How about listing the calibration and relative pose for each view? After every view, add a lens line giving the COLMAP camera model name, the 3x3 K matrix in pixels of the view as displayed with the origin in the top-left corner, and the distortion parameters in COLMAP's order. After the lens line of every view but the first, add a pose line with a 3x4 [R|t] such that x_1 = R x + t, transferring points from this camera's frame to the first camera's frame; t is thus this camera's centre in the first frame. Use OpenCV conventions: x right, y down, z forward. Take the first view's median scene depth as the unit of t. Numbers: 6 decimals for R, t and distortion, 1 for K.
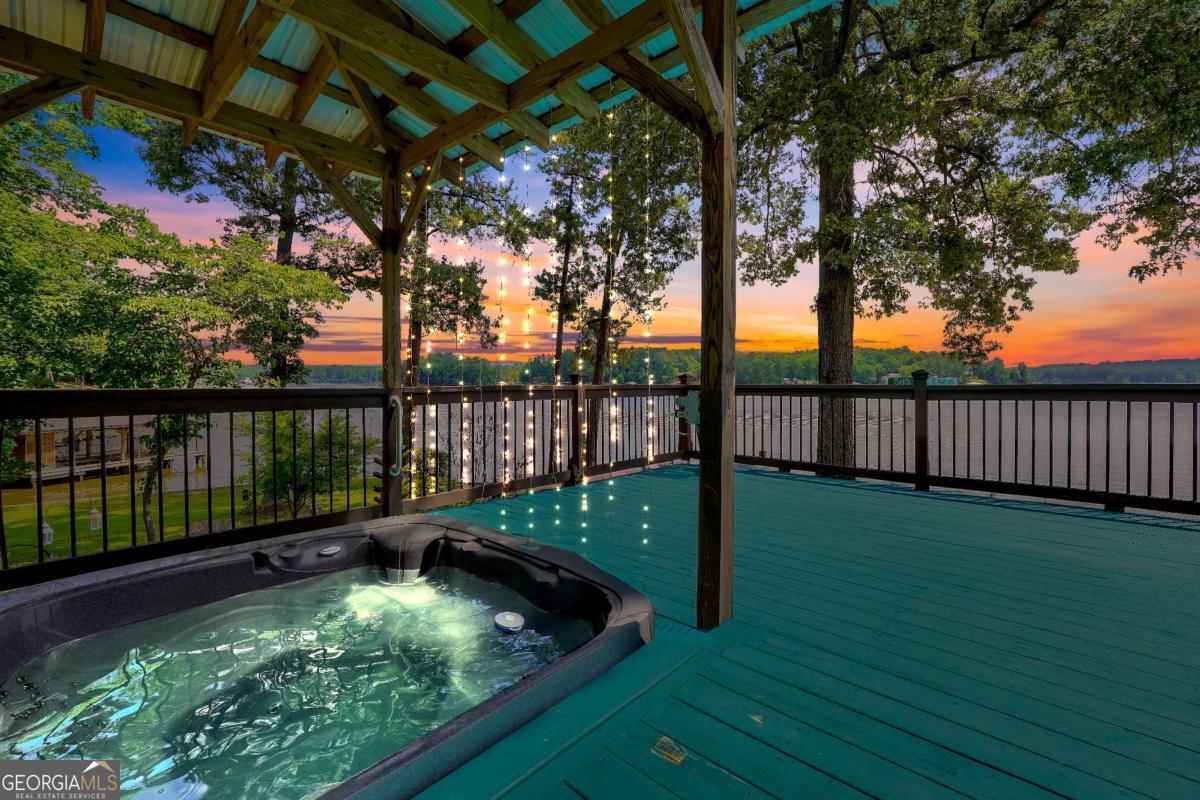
lens RADIAL K [[512.6, 0, 595.0], [0, 512.6, 386.2], [0, 0, 1]] dist [-0.018517, 0.007263]
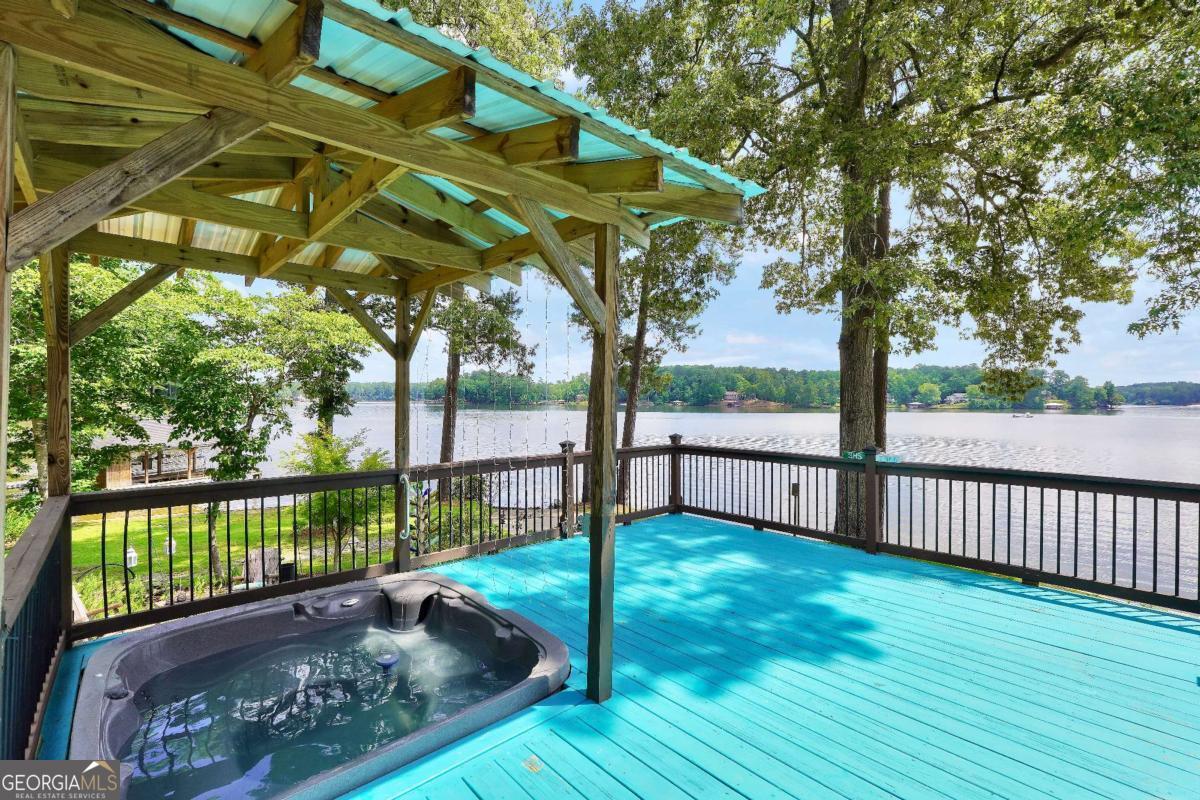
lens RADIAL K [[522.4, 0, 594.1], [0, 522.4, 403.4], [0, 0, 1]] dist [-0.011871, 0.000760]
pose [[0.996324, 0.003801, -0.085582, 0.034583], [-0.004077, 0.999987, -0.003054, -0.029863], [0.085569, 0.003392, 0.996326, -0.044363]]
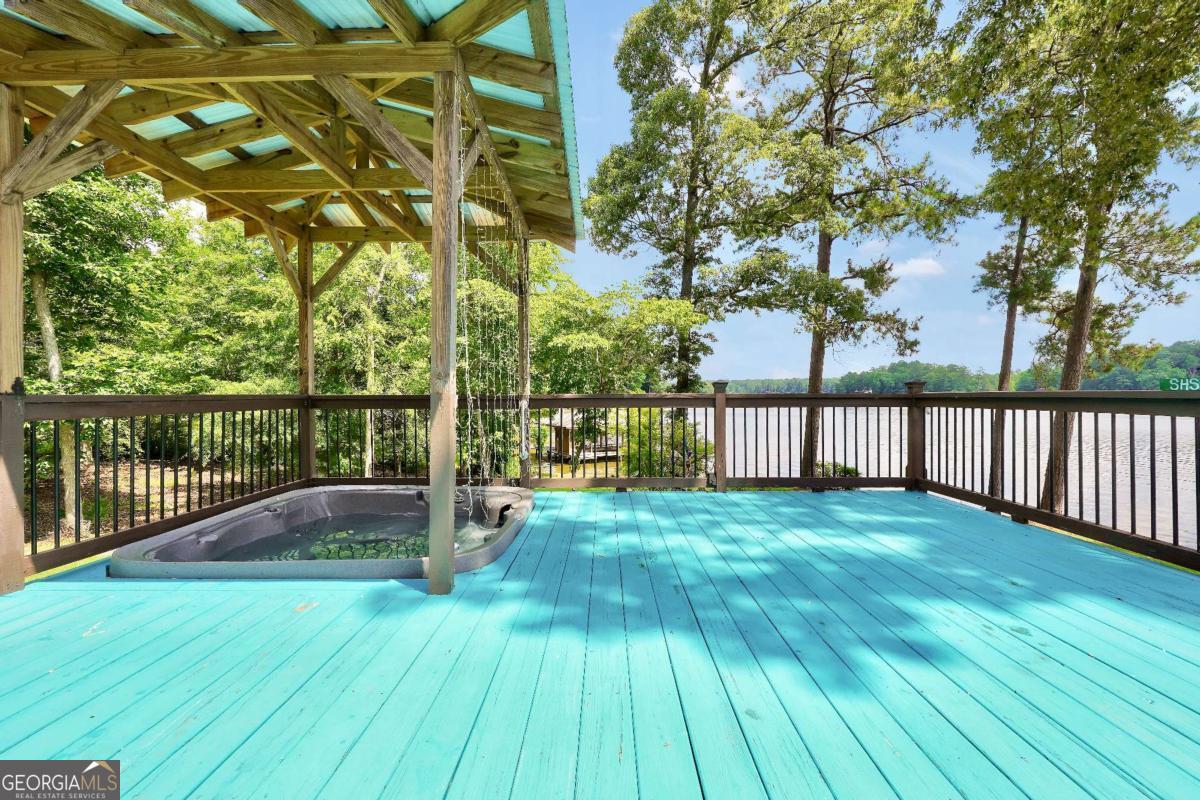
lens RADIAL K [[514.6, 0, 600.0], [0, 514.6, 400.0], [0, 0, 1]] dist [-0.017236, 0.006846]
pose [[0.677675, 0.005881, -0.735338, 0.147673], [-0.004741, 0.999982, 0.003629, 0.002348], [0.735347, 0.001027, 0.677690, 0.043122]]
